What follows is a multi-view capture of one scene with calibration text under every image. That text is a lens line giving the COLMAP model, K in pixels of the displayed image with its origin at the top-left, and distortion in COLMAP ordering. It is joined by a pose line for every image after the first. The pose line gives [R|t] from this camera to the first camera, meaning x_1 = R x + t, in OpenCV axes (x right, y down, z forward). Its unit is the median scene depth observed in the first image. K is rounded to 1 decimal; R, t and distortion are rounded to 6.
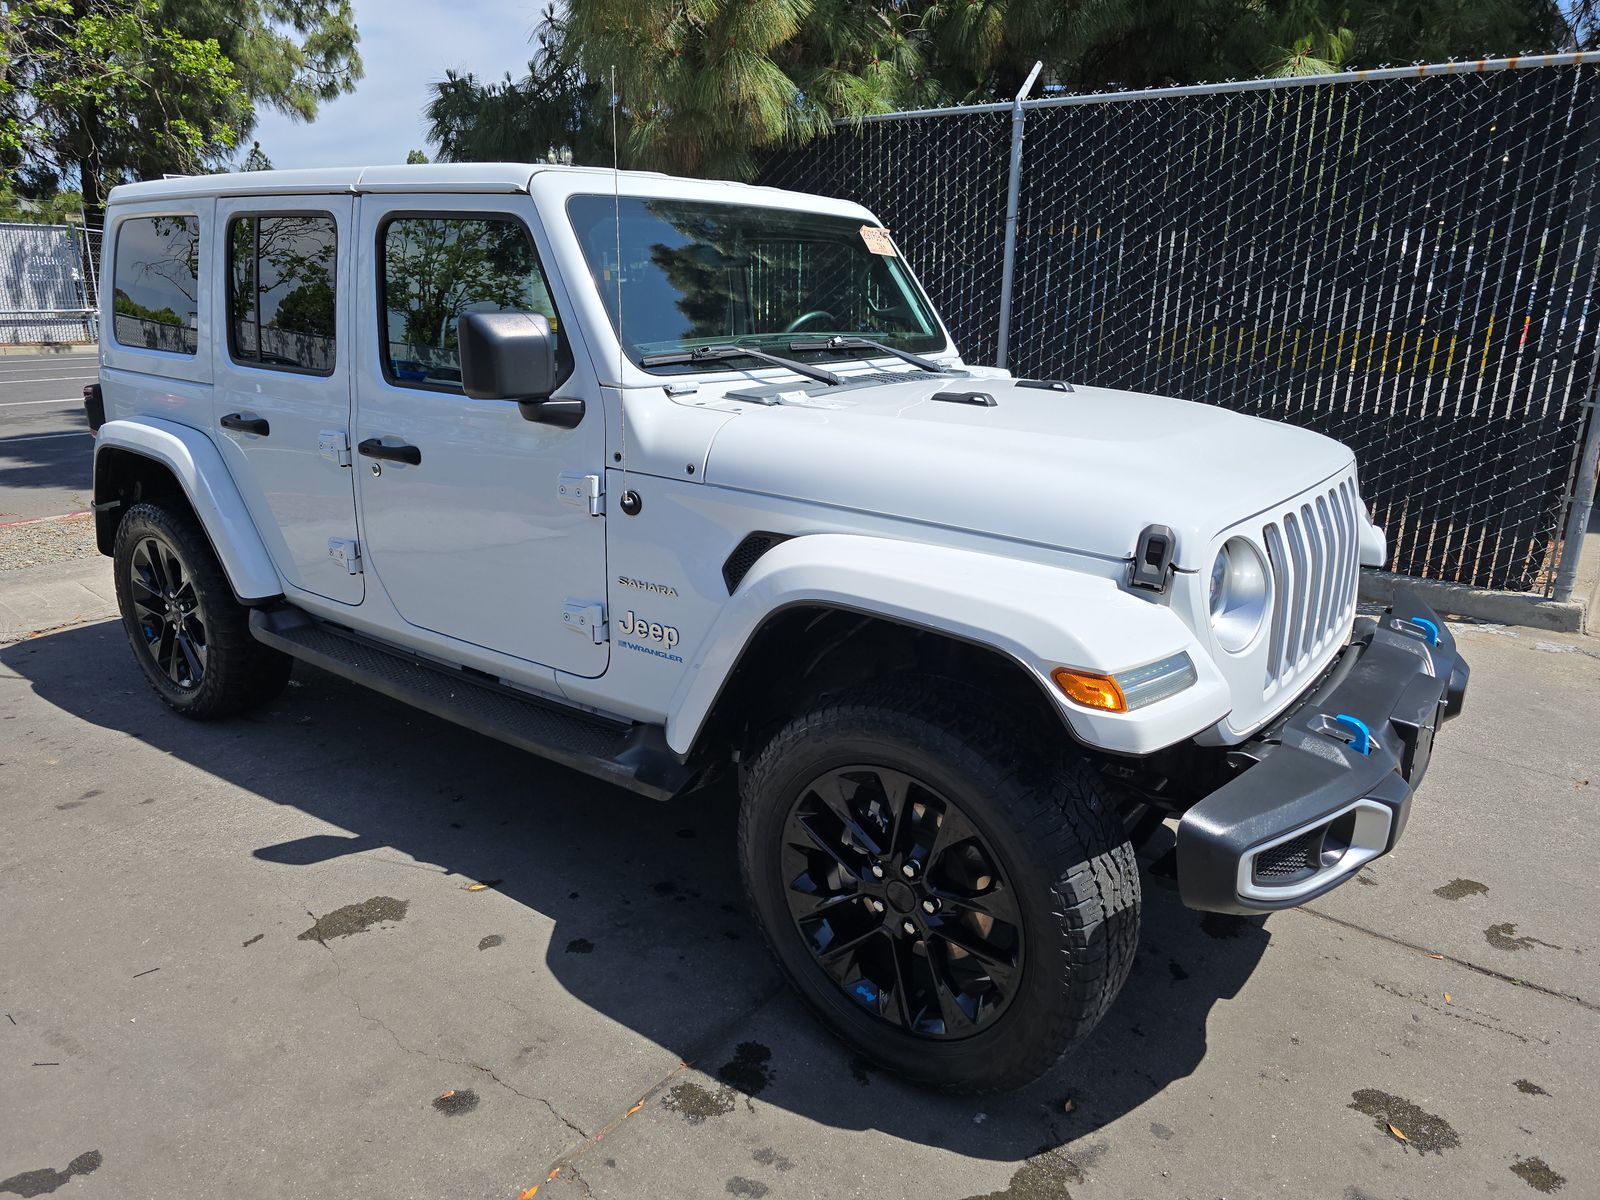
lens RADIAL K [[1093.5, 0, 823.2], [0, 1093.5, 608.4], [0, 0, 1]] dist [0.007989, -0.001432]
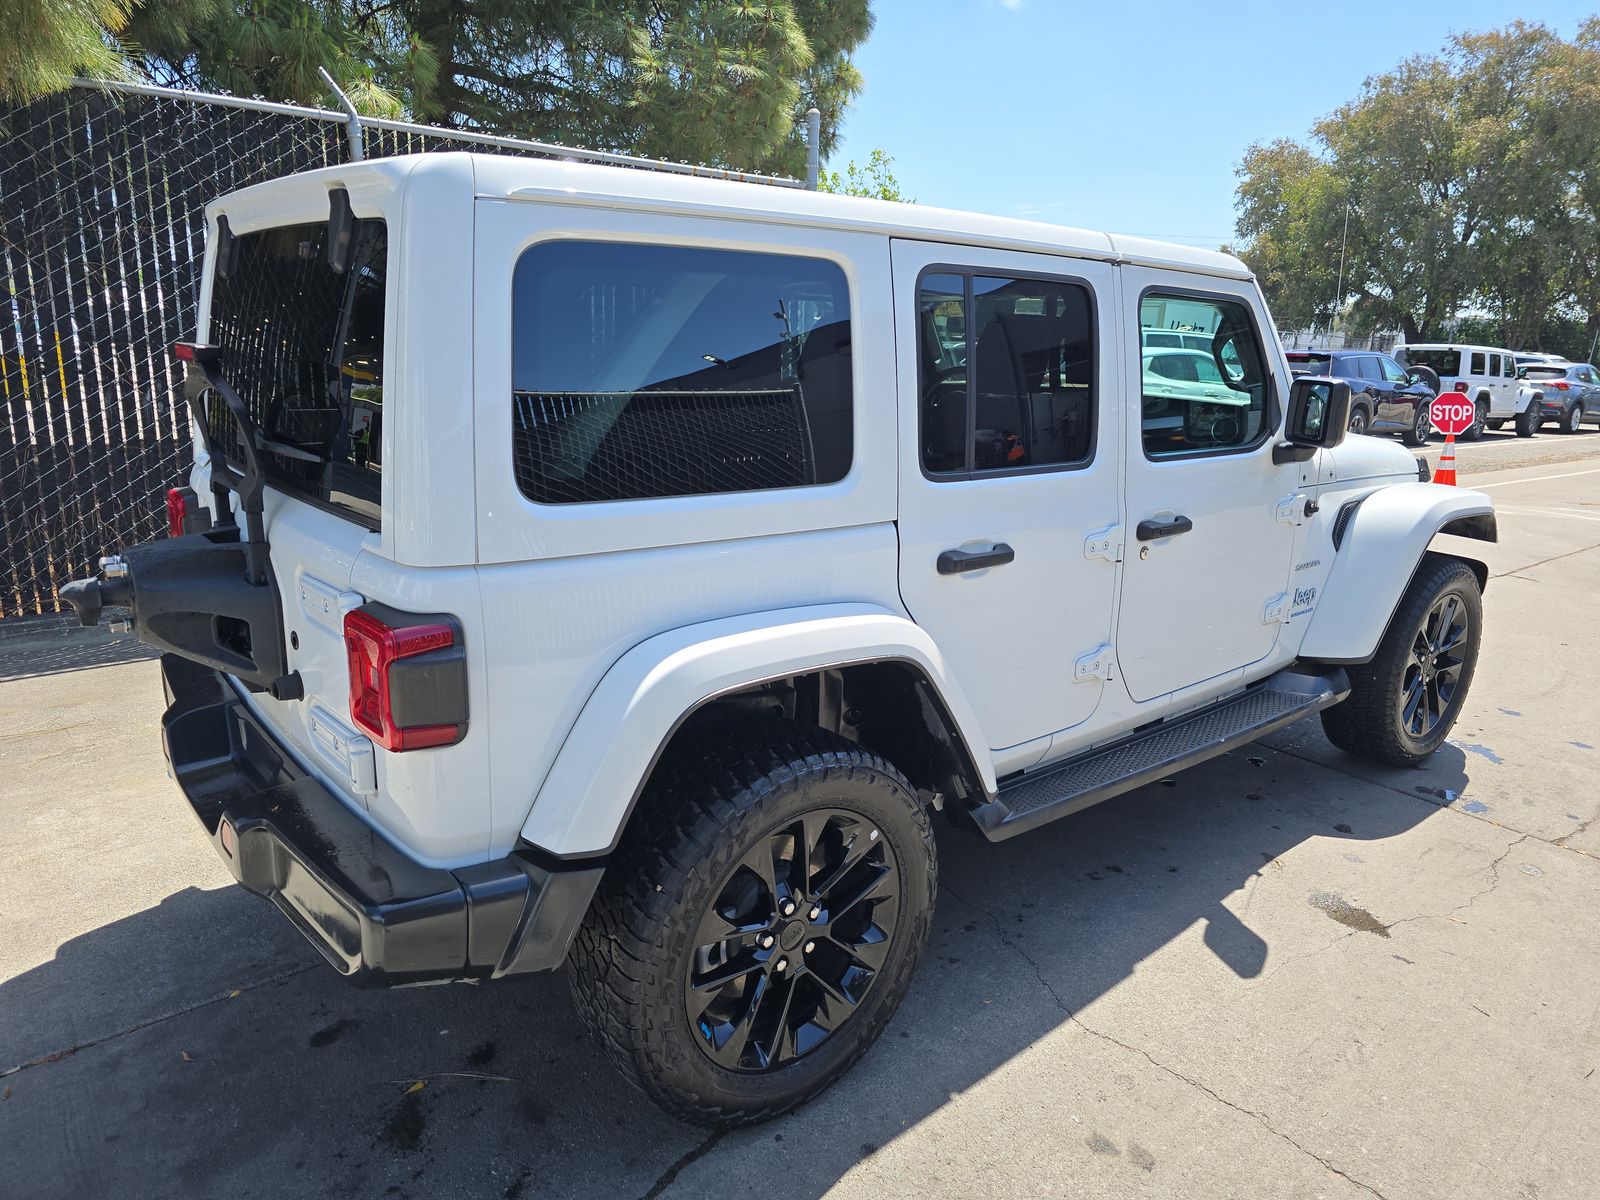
lens RADIAL K [[1093.5, 0, 823.2], [0, 1093.5, 608.4], [0, 0, 1]] dist [0.007989, -0.001432]
pose [[0.226790, -0.254930, 0.939988, -1.375452], [0.261358, 0.945666, 0.193412, -0.337683], [-0.938221, 0.201809, 0.281095, 1.006640]]
